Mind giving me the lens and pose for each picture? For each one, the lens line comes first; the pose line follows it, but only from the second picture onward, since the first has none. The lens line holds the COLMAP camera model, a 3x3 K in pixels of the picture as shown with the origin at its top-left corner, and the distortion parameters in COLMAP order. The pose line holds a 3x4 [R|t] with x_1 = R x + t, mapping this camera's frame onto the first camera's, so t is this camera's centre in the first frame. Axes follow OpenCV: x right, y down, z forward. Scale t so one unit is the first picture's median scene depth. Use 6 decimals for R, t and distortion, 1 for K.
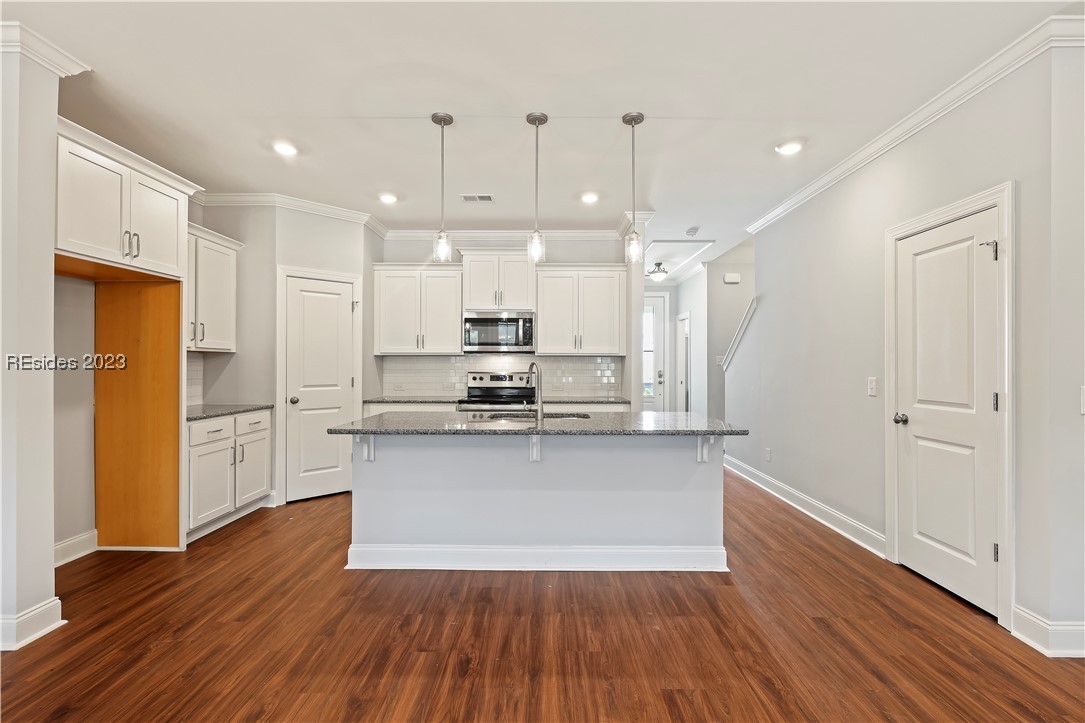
lens RADIAL K [[501.7, 0, 542.9], [0, 501.7, 364.7], [0, 0, 1]] dist [0.001087, 0.000868]
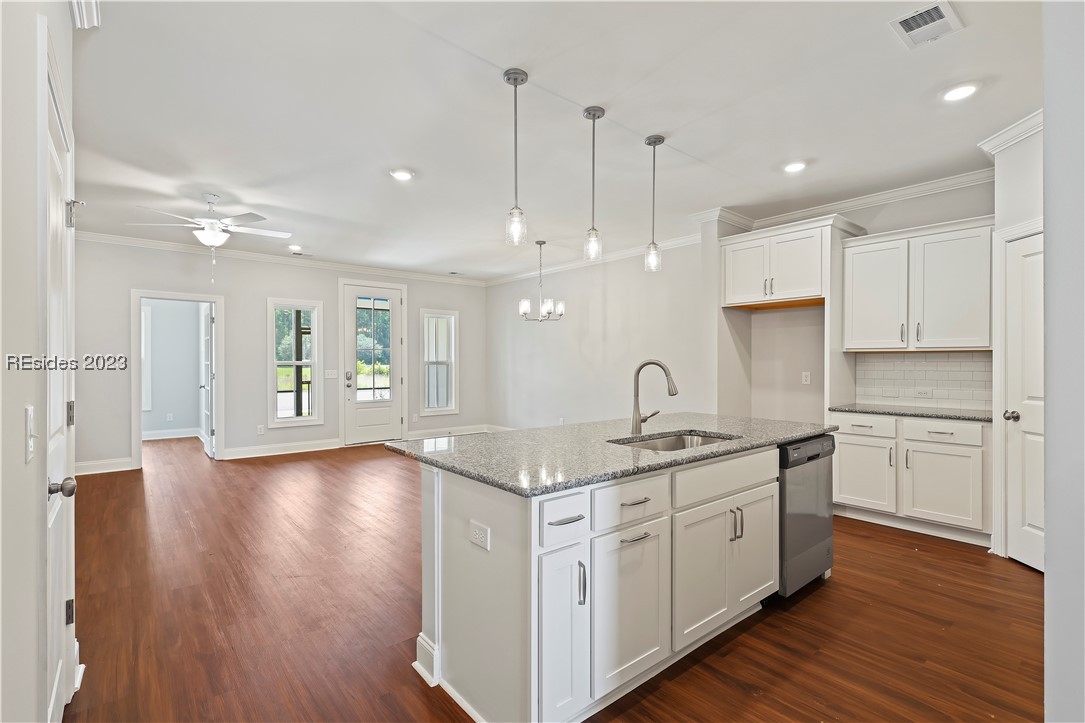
lens RADIAL K [[501.7, 0, 542.2], [0, 501.7, 371.2], [0, 0, 1]] dist [0.001087, 0.000868]
pose [[-0.763373, 0.010089, -0.645879, 0.545940], [-0.002585, 0.999822, 0.018674, -0.003900], [0.645953, 0.015925, -0.763211, 1.321448]]
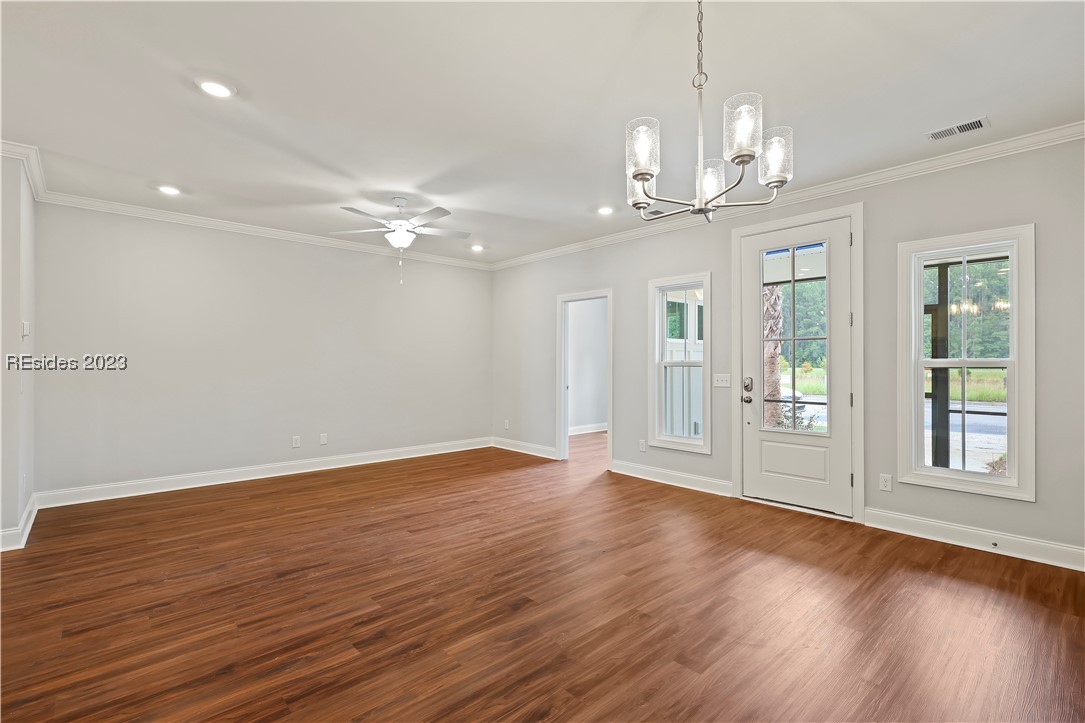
lens RADIAL K [[501.7, 0, 546.5], [0, 501.7, 361.2], [0, 0, 1]] dist [0.001087, 0.000868]
pose [[-0.680208, 0.000765, 0.733019, -0.715087], [-0.000443, 0.999999, -0.001455, 0.000269], [-0.733019, -0.001315, -0.680207, 0.497895]]
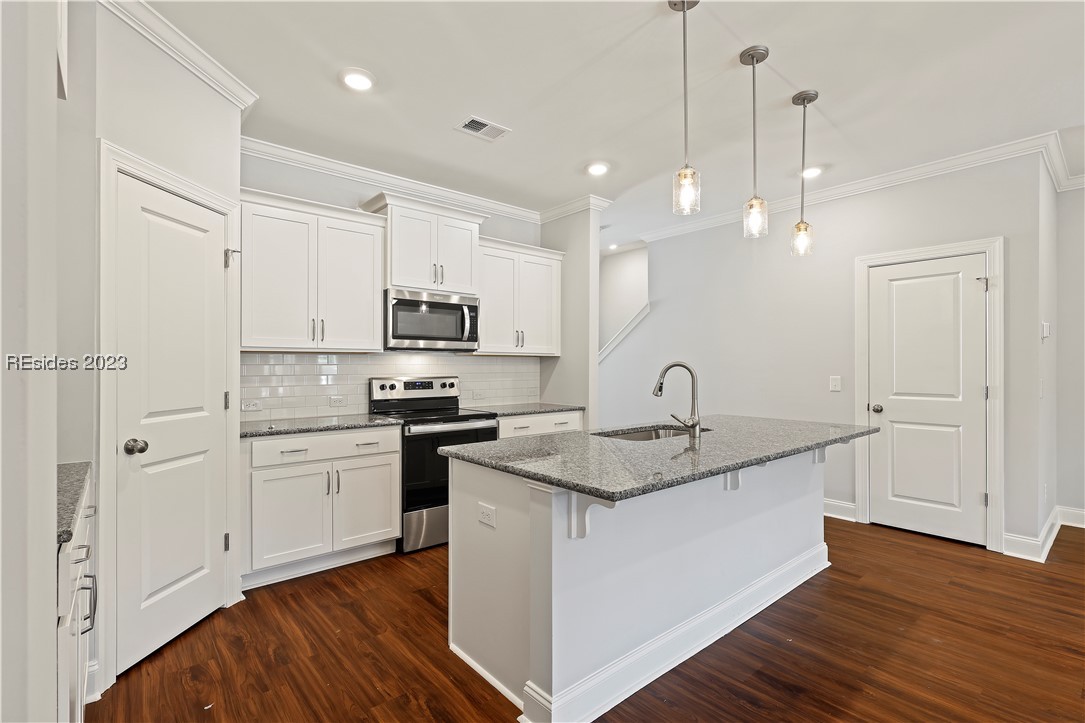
lens RADIAL K [[501.7, 0, 544.3], [0, 501.7, 366.9], [0, 0, 1]] dist [0.001087, 0.000868]
pose [[0.752711, -0.003655, 0.658341, -0.613410], [0.002405, 0.999993, 0.002801, -0.002343], [-0.658347, -0.000525, 0.752714, 0.487478]]
